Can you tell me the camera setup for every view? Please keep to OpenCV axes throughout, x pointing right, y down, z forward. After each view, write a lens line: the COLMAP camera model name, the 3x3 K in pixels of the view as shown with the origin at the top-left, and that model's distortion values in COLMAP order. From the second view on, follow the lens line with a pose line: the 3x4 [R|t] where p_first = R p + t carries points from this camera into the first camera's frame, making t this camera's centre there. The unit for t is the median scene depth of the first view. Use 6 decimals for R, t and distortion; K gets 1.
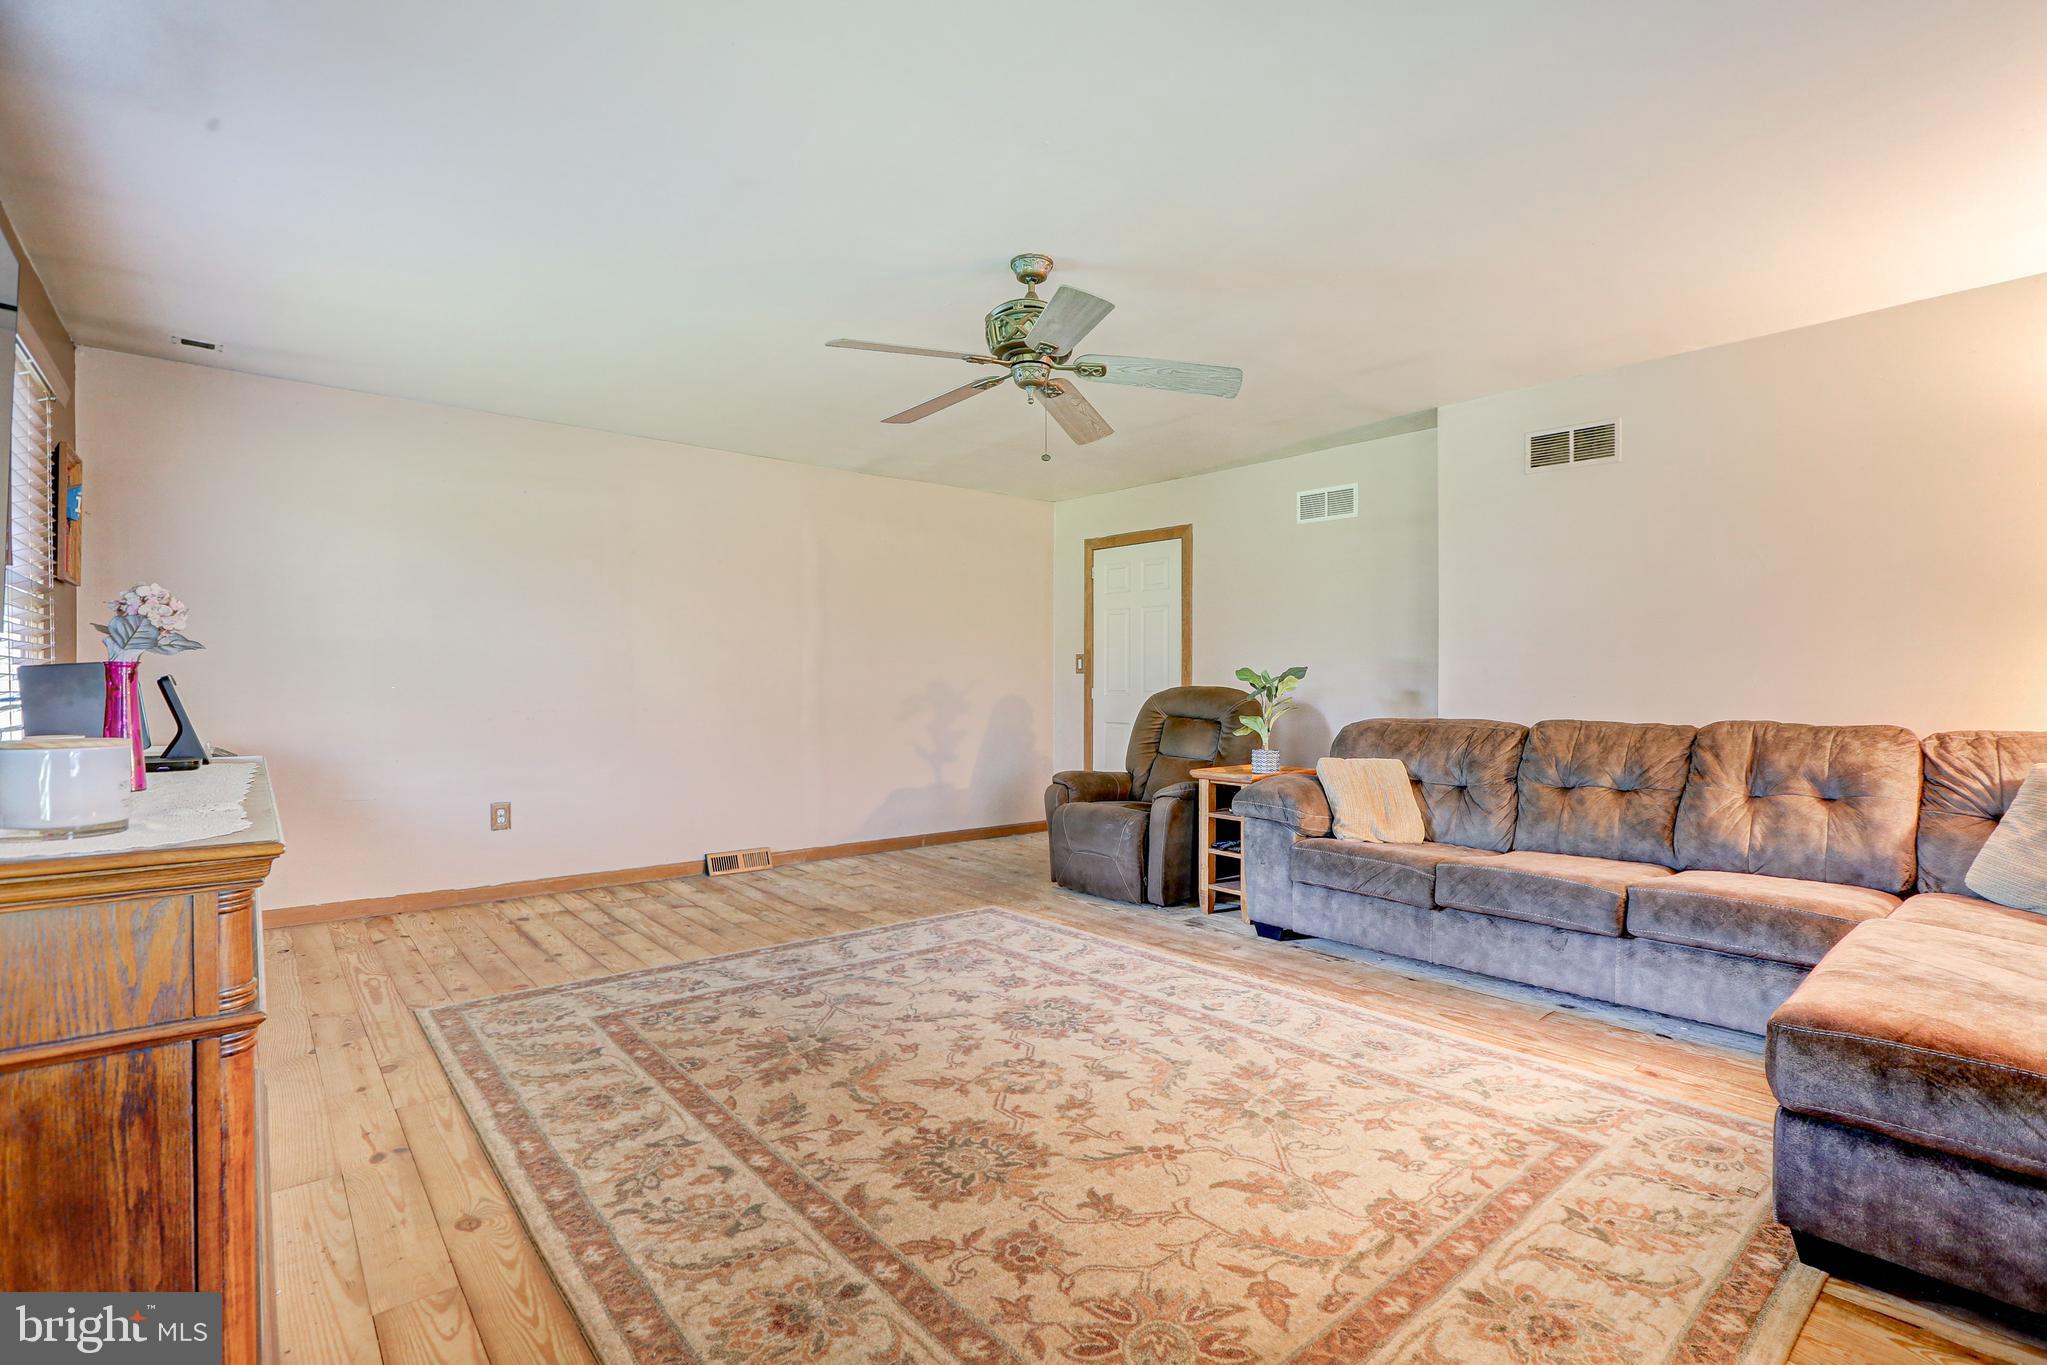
lens RADIAL K [[947.7, 0, 1033.2], [0, 947.7, 685.3], [0, 0, 1]] dist [-0.042854, 0.014941]
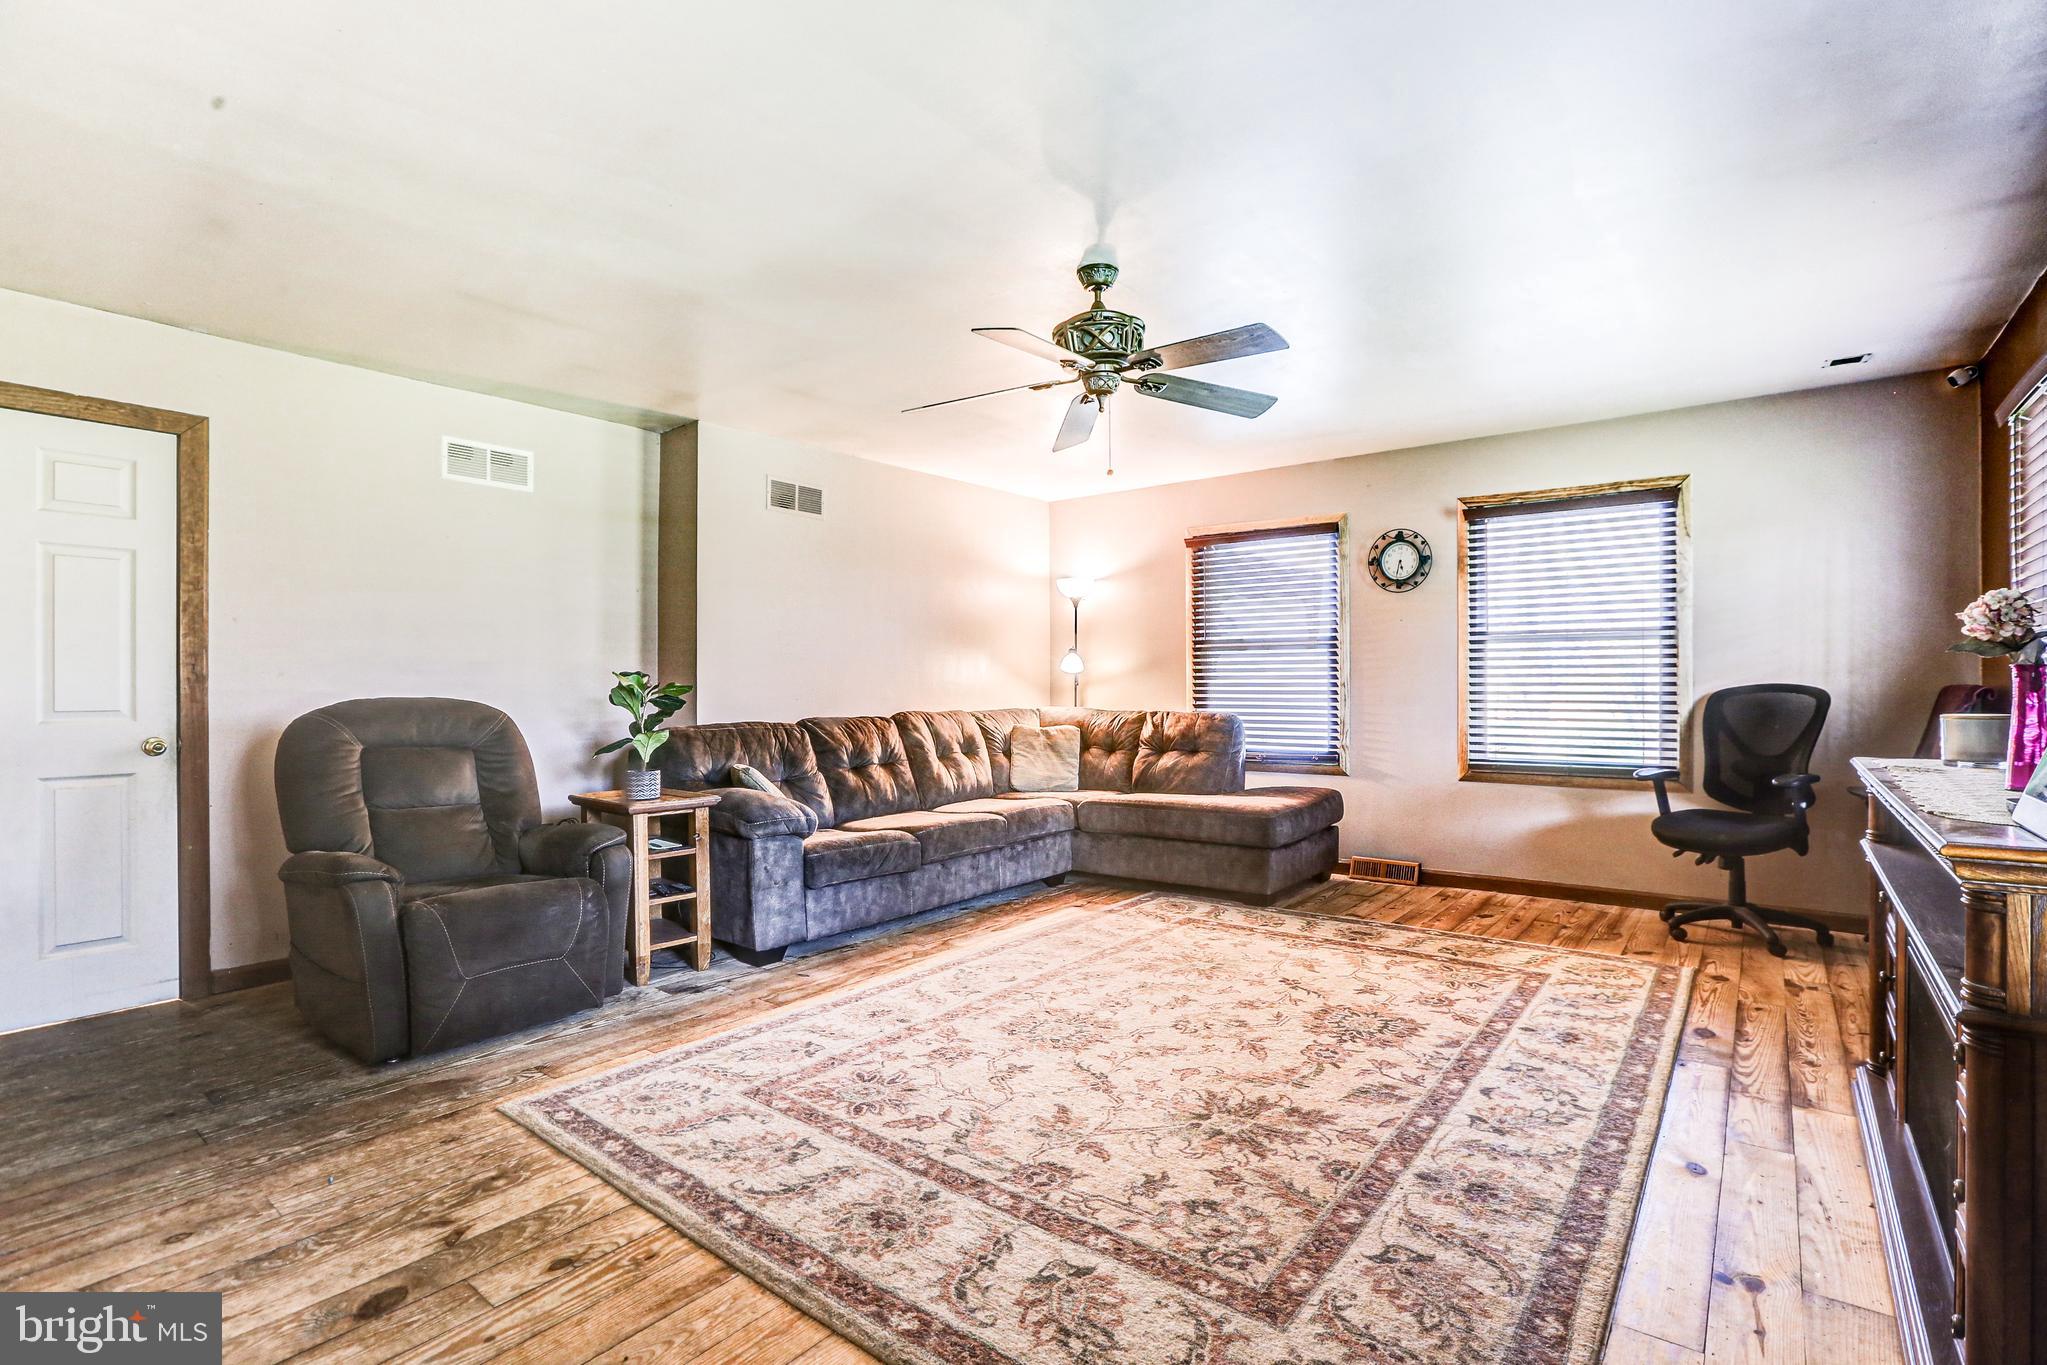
lens RADIAL K [[947.7, 0, 1033.3], [0, 947.7, 685.5], [0, 0, 1]] dist [-0.042854, 0.014941]
pose [[-0.197551, 0.002532, 0.980289, -1.055060], [0.004483, 0.999989, -0.001680, -0.006772], [-0.980282, 0.004063, -0.197560, 1.363516]]
